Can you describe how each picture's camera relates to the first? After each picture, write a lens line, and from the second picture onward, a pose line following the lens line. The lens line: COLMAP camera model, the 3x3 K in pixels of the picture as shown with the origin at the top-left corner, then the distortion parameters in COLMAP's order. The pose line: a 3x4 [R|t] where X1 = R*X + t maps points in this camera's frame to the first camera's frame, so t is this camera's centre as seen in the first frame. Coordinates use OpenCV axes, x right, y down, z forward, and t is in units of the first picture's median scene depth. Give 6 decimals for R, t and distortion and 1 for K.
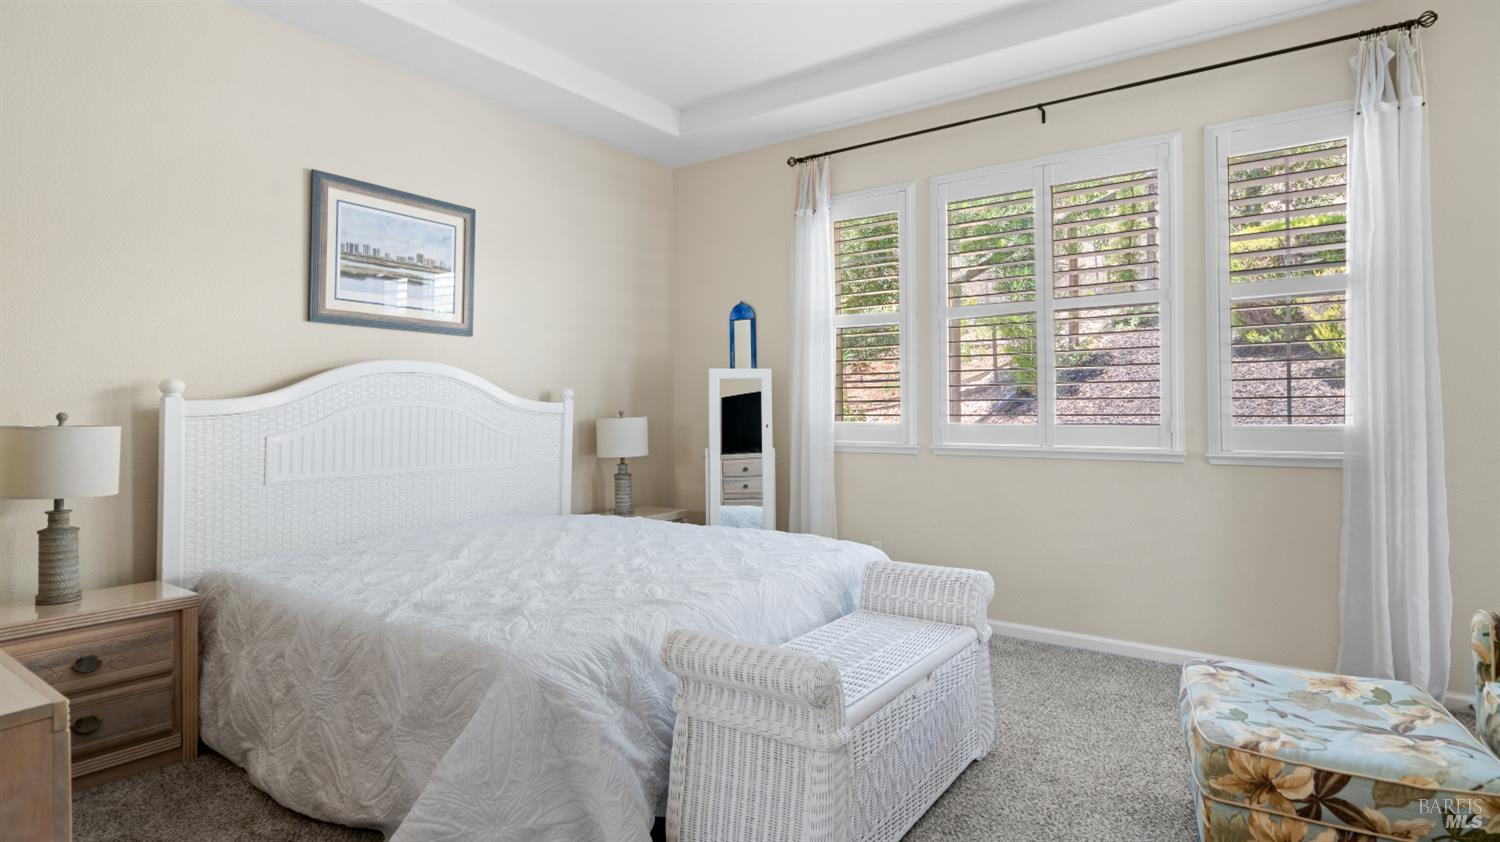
lens RADIAL K [[780.4, 0, 748.4], [0, 780.4, 401.4], [0, 0, 1]] dist [0.002897, -0.000473]
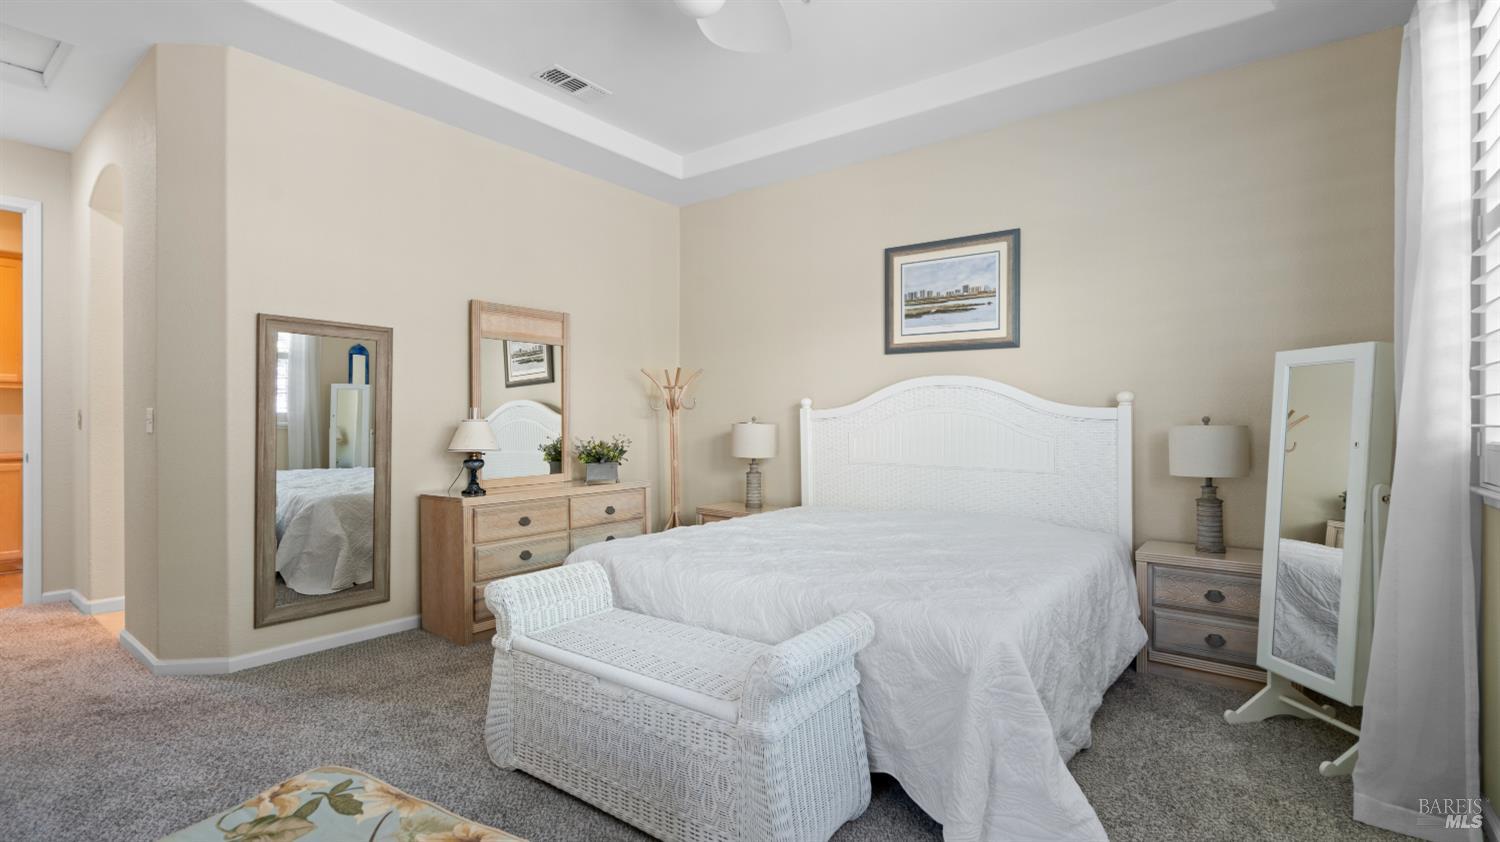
lens RADIAL K [[680.4, 0, 748.4], [0, 680.4, 412.7], [0, 0, 1]] dist [-0.007902, 0.003632]
pose [[0.000484, 0.003570, -0.999994, 0.680708], [0.016920, 0.999850, 0.003578, -0.003323], [0.999857, -0.016922, 0.000424, 0.727970]]
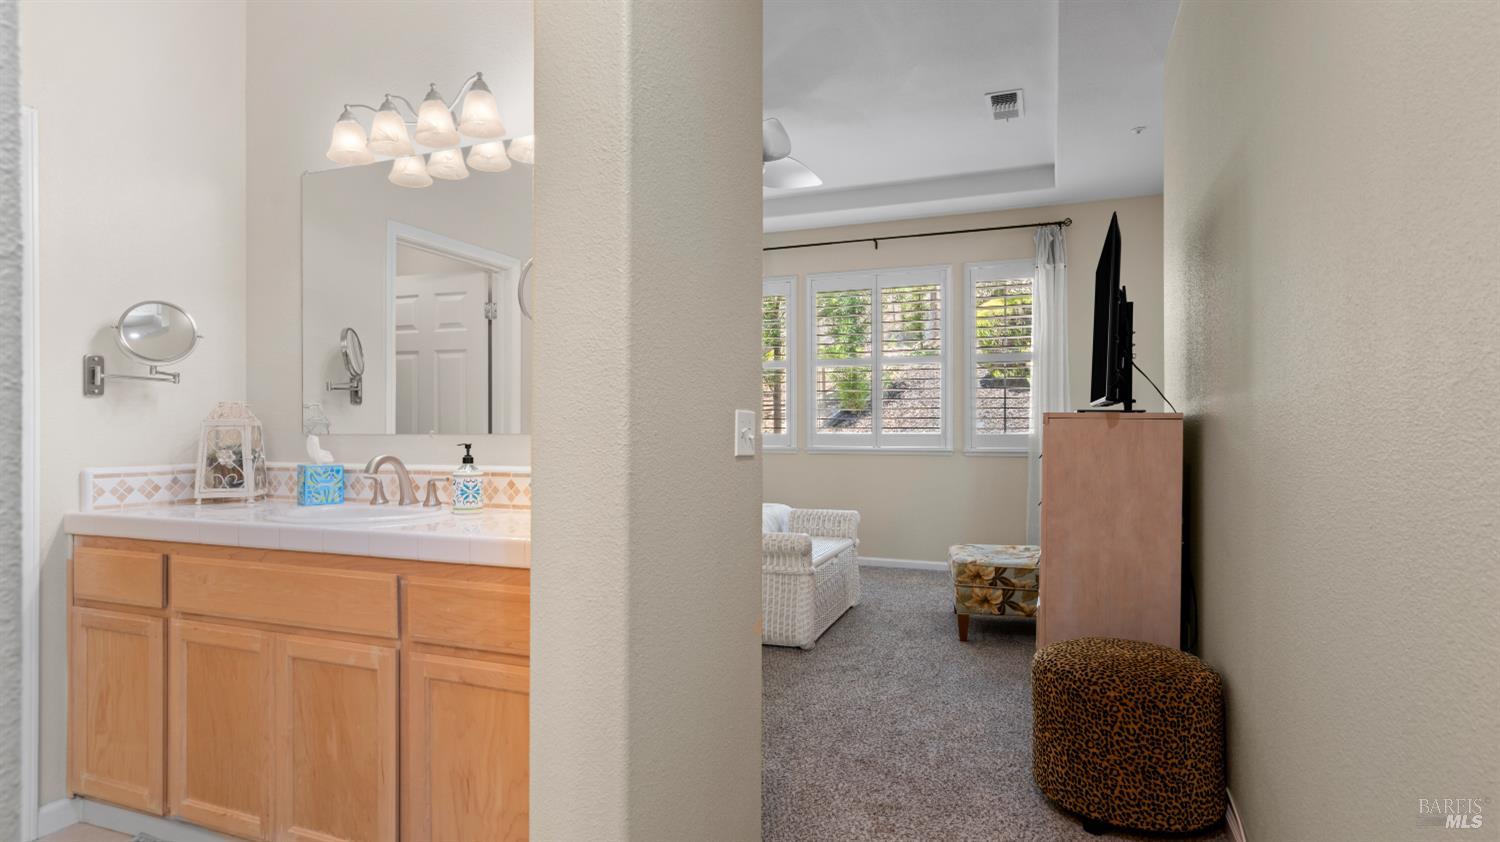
lens RADIAL K [[780.4, 0, 752.4], [0, 780.4, 432.6], [0, 0, 1]] dist [0.002897, -0.000473]
pose [[0.968114, -0.002306, 0.250499, -0.306938], [-0.003465, 0.999739, 0.022596, -0.009248], [-0.250486, -0.022744, 0.967853, -0.568504]]
